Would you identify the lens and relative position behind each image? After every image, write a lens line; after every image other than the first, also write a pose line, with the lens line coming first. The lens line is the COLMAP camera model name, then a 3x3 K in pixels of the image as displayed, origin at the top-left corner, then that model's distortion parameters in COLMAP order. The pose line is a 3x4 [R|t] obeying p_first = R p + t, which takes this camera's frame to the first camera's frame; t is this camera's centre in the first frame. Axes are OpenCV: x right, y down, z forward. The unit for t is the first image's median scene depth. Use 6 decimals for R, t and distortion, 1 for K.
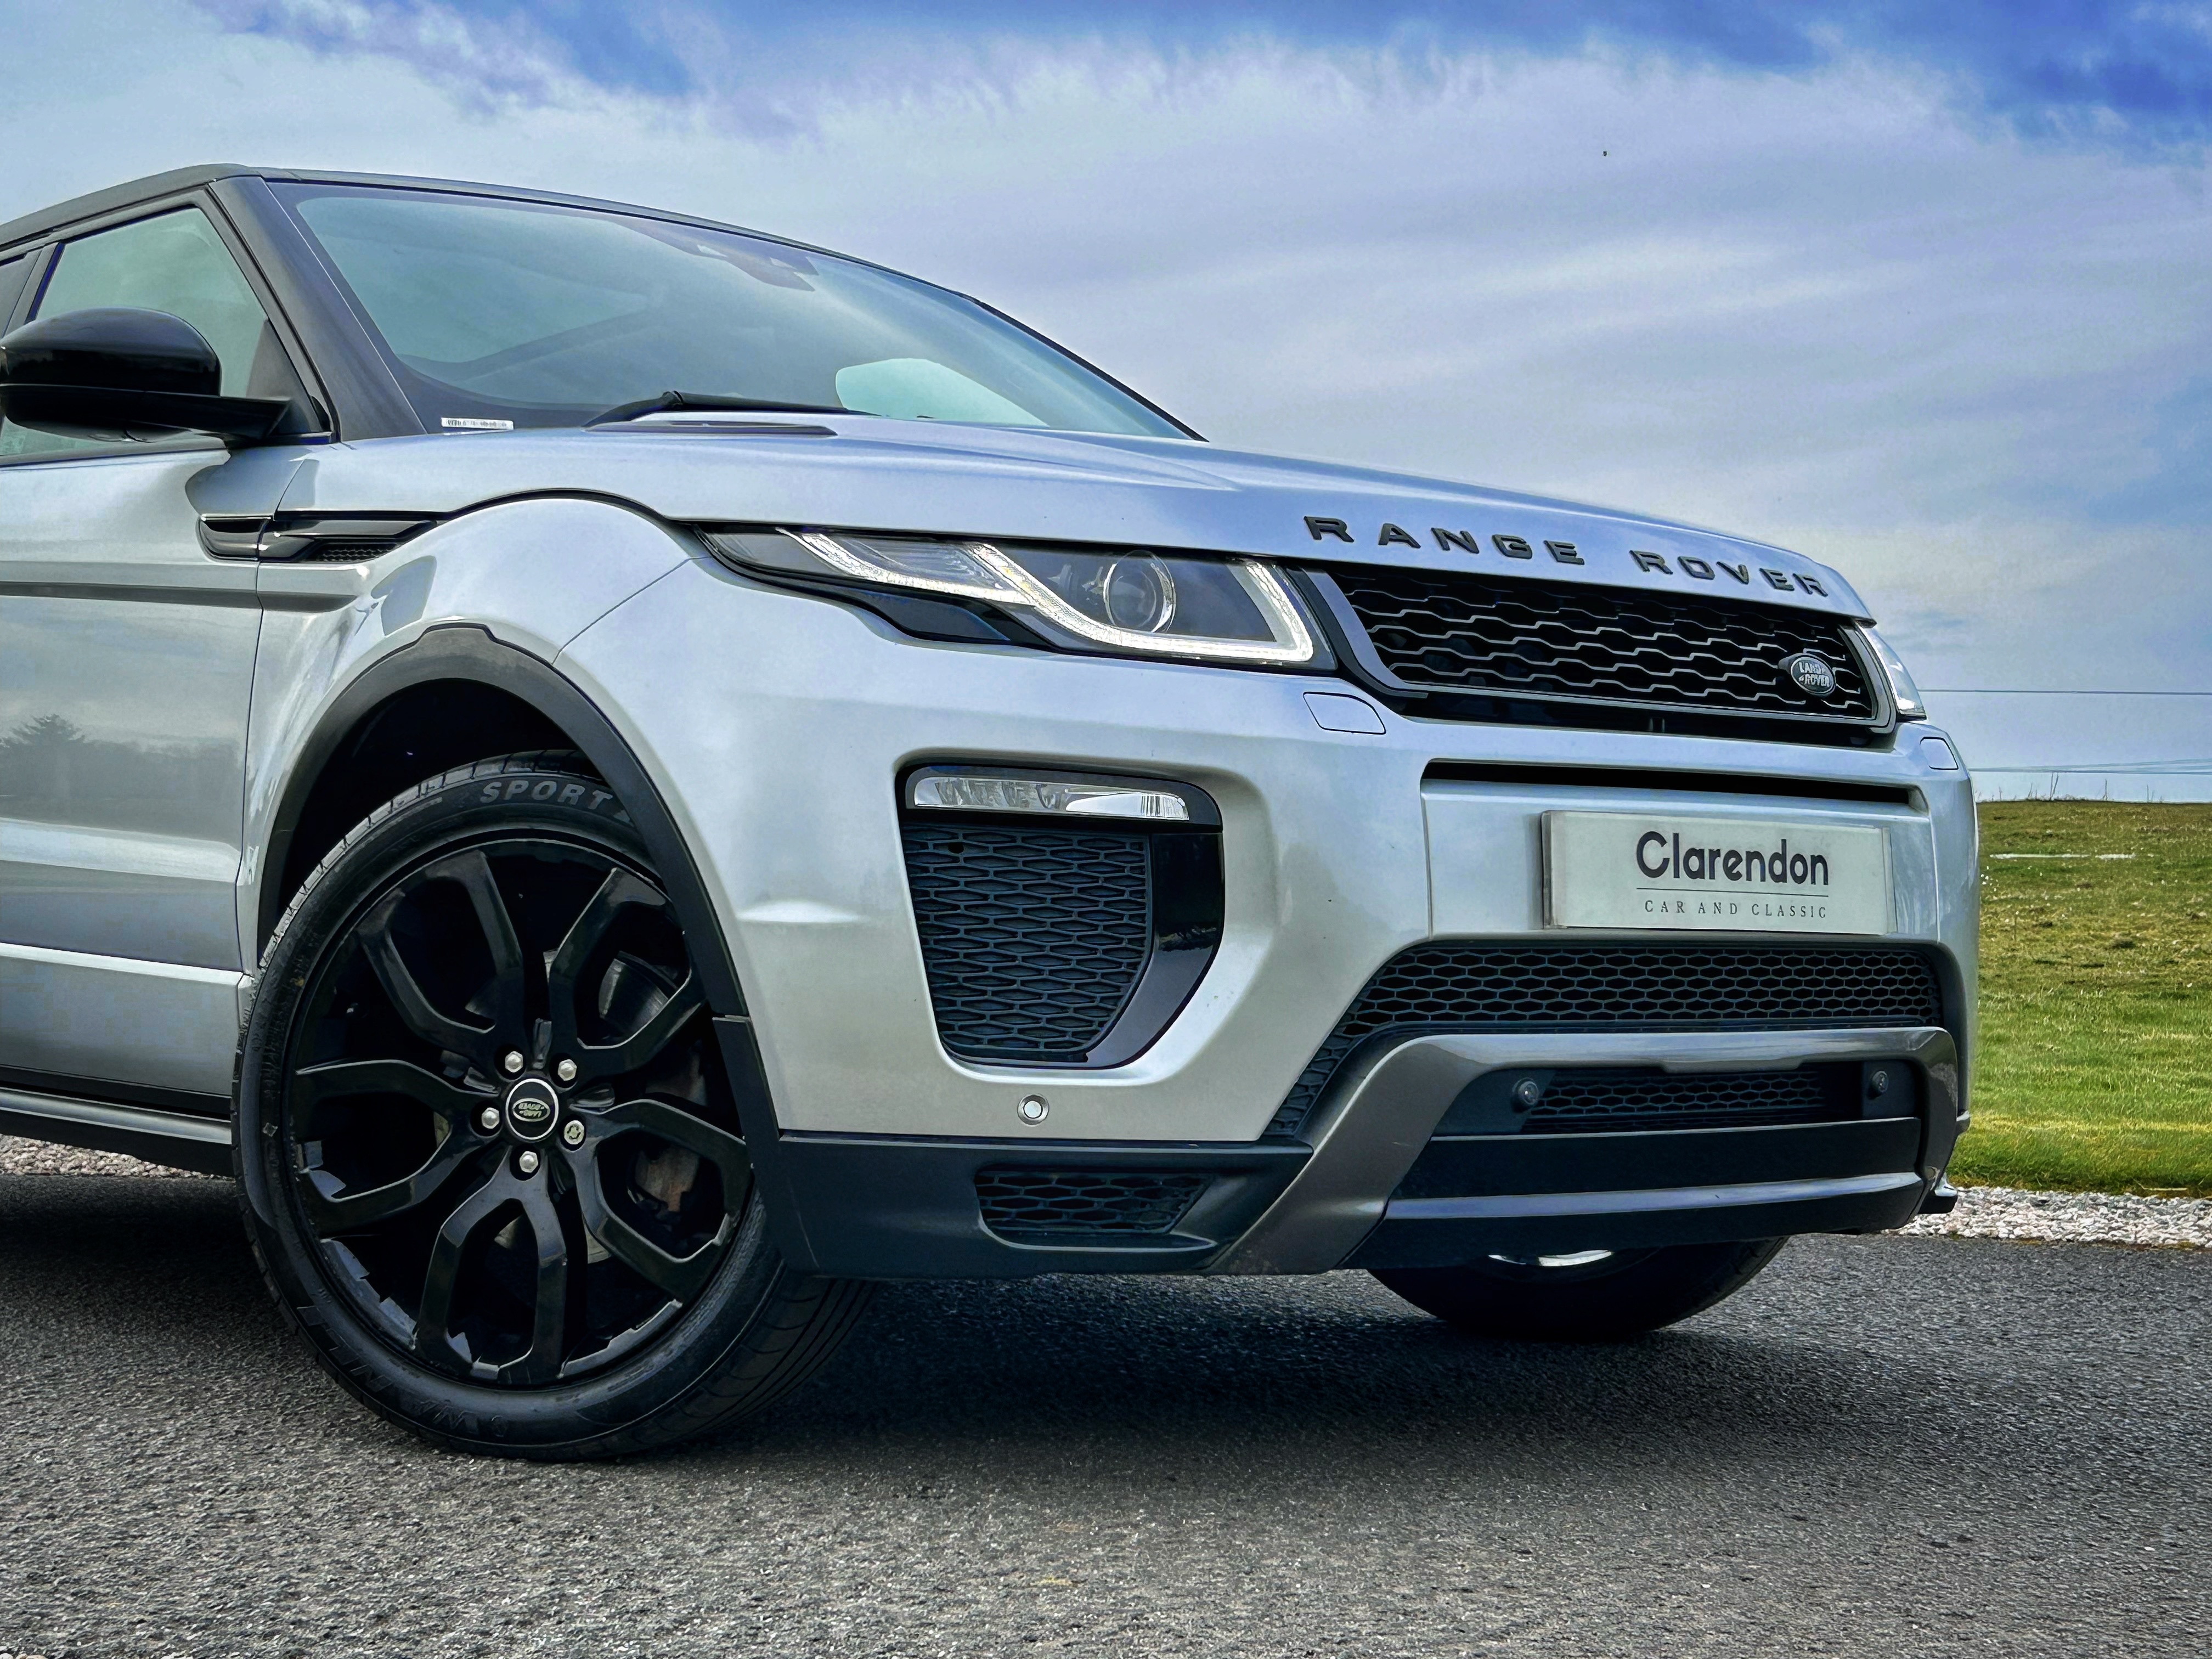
lens RADIAL K [[3314.4, 0, 1106.3], [0, 3314.4, 838.8], [0, 0, 1]] dist [-0.004674, 0.000000]
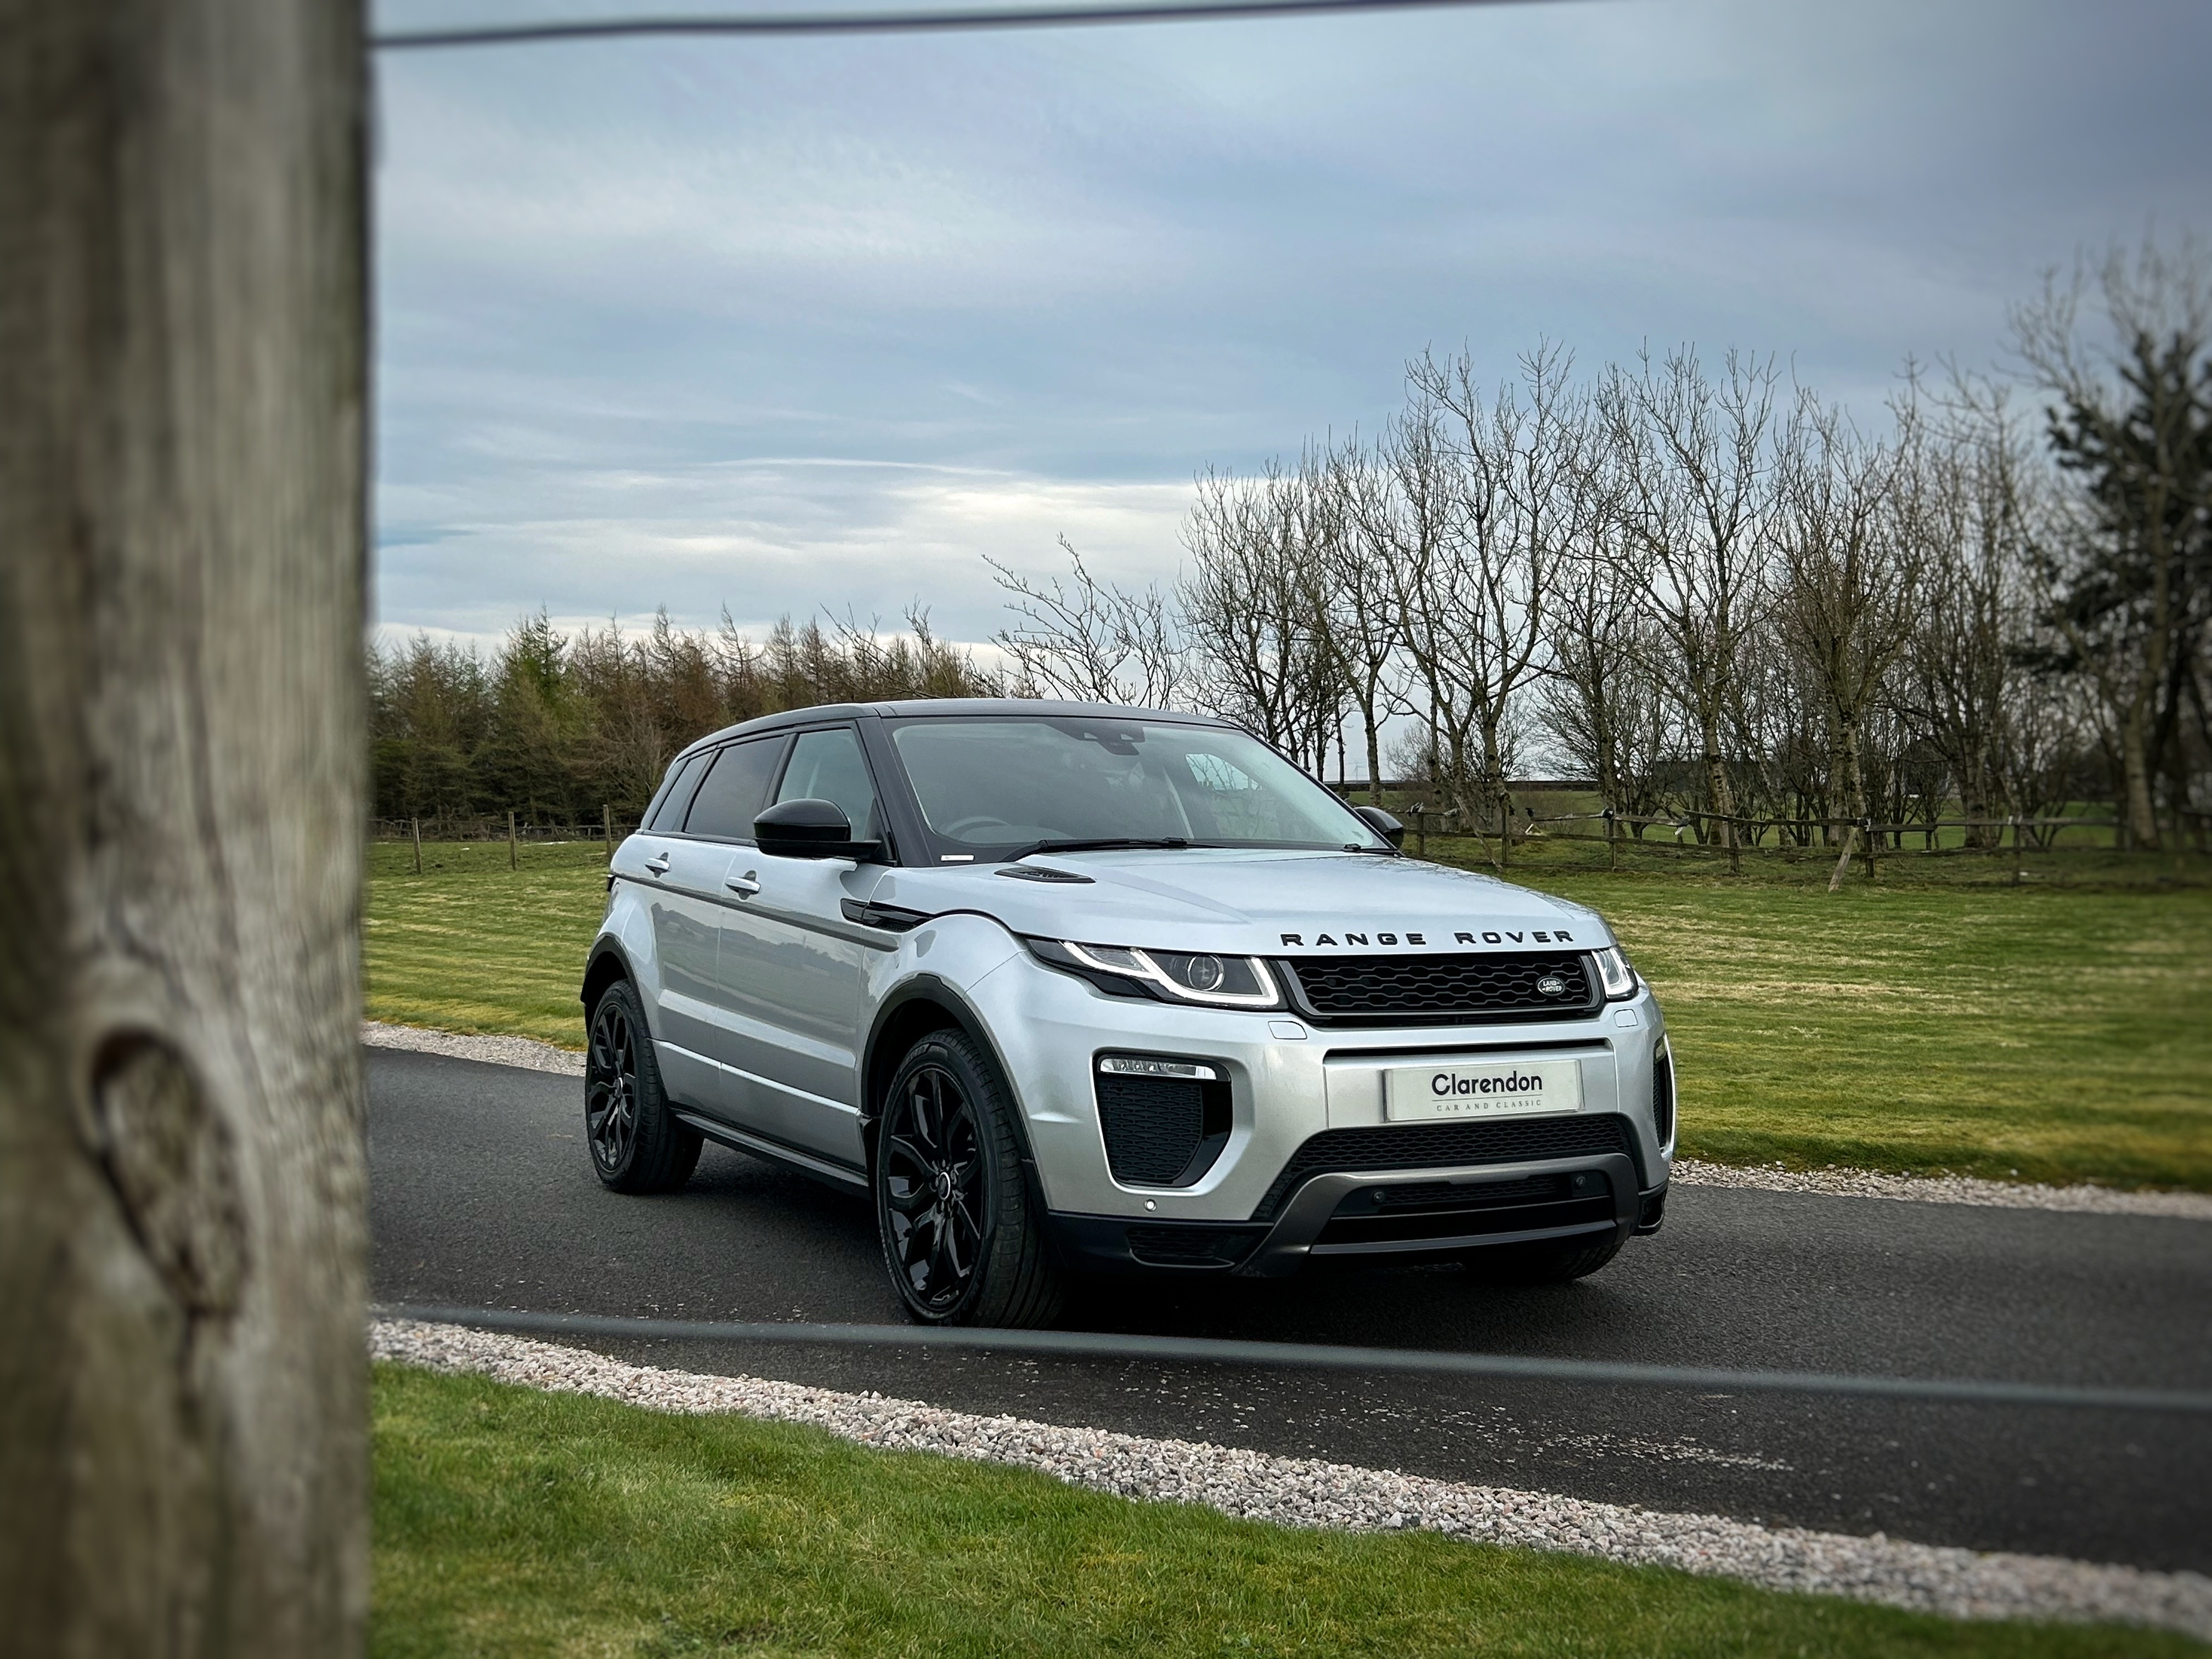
lens RADIAL K [[2240.6, 0, 1100.7], [0, 2240.6, 823.8], [0, 0, 1]] dist [-0.068606, 0.000000]
pose [[0.974757, -0.026214, -0.221725, 0.277447], [0.021690, 0.999504, -0.022815, -0.139760], [0.222213, 0.017430, 0.974842, -0.497577]]
